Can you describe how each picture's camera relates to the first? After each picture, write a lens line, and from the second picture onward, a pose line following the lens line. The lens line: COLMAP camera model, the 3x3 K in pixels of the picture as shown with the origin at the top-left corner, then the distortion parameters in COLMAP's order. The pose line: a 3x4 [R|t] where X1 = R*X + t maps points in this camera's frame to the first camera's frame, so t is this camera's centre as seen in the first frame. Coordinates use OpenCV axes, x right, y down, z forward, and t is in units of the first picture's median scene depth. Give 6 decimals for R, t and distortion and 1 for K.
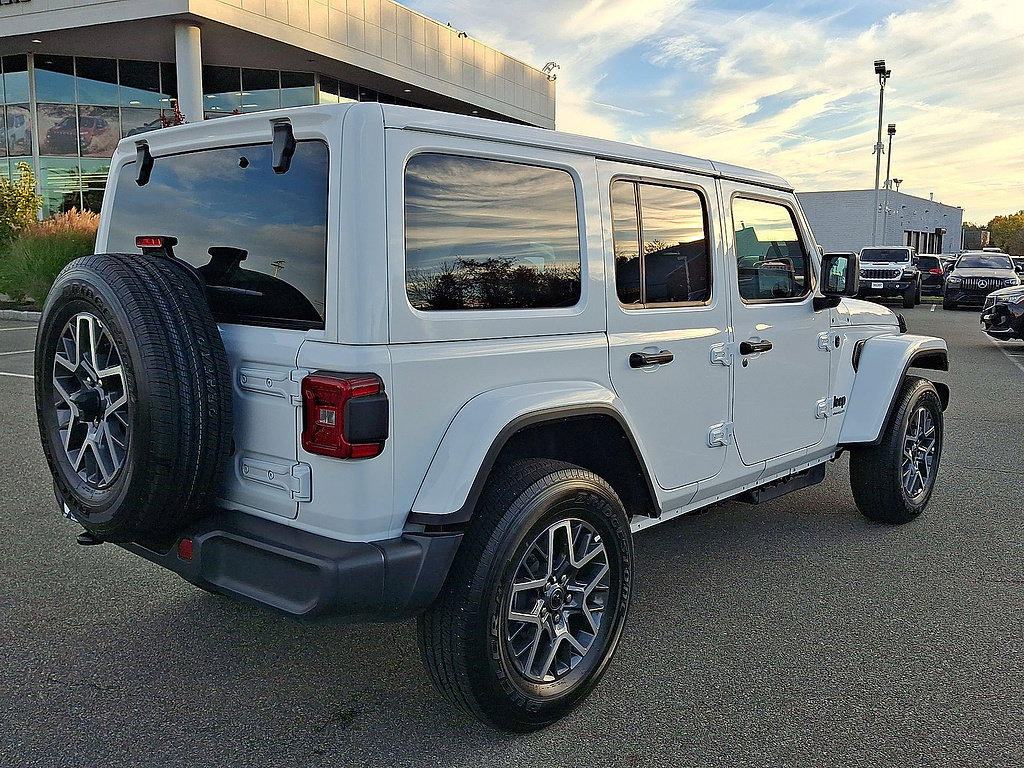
lens RADIAL K [[992.2, 0, 512.0], [0, 992.2, 384.0], [0, 0, 1]] dist [0.030977, -0.021073]
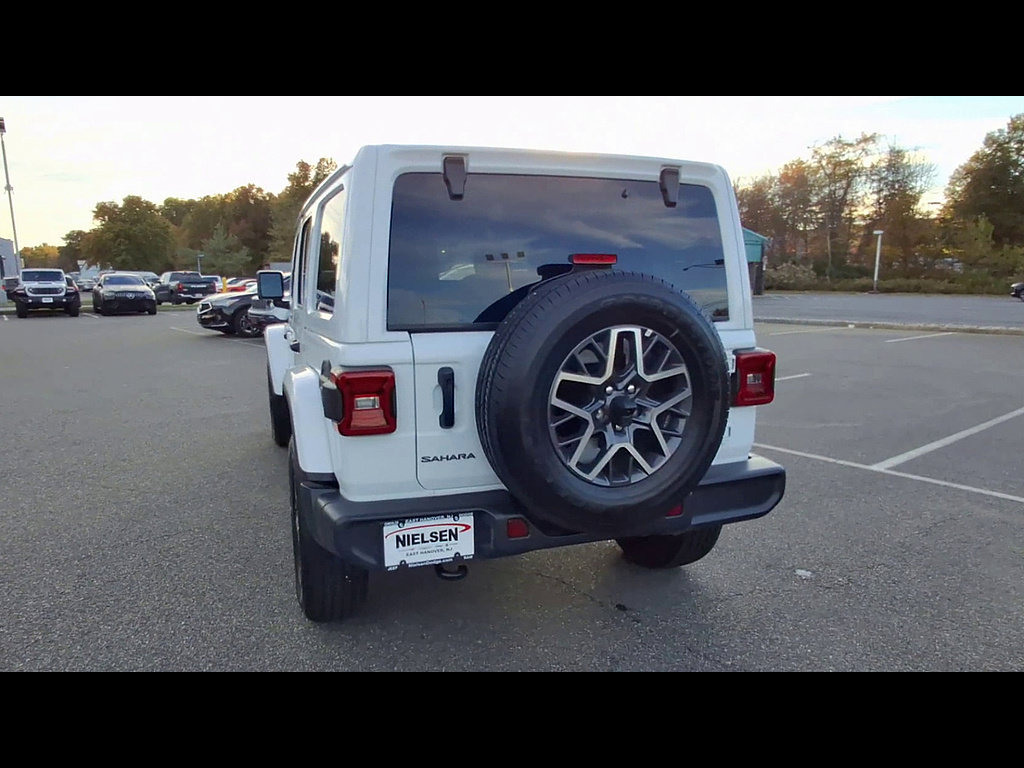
lens RADIAL K [[699.1, 0, 467.0], [0, 699.1, 408.1], [0, 0, 1]] dist [-0.006522, -0.002948]
pose [[0.460860, -0.174919, 0.870064, -1.135228], [0.123656, 0.983477, 0.132220, -0.100899], [-0.878816, 0.046654, 0.474875, 0.767758]]
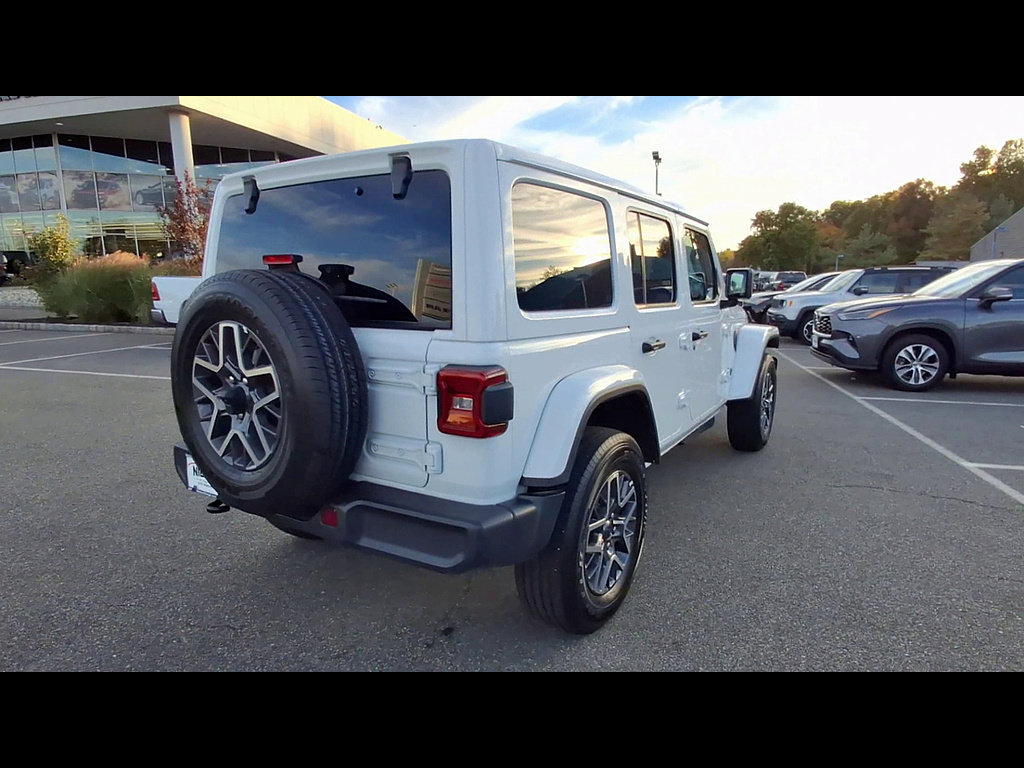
lens RADIAL K [[640.8, 0, 511.8], [0, 640.8, 393.6], [0, 0, 1]] dist [-0.000481, -0.000627]
pose [[0.985361, -0.041365, 0.165386, -0.222405], [0.033426, 0.998164, 0.050505, -0.013462], [-0.167172, -0.044238, 0.984935, 0.201473]]
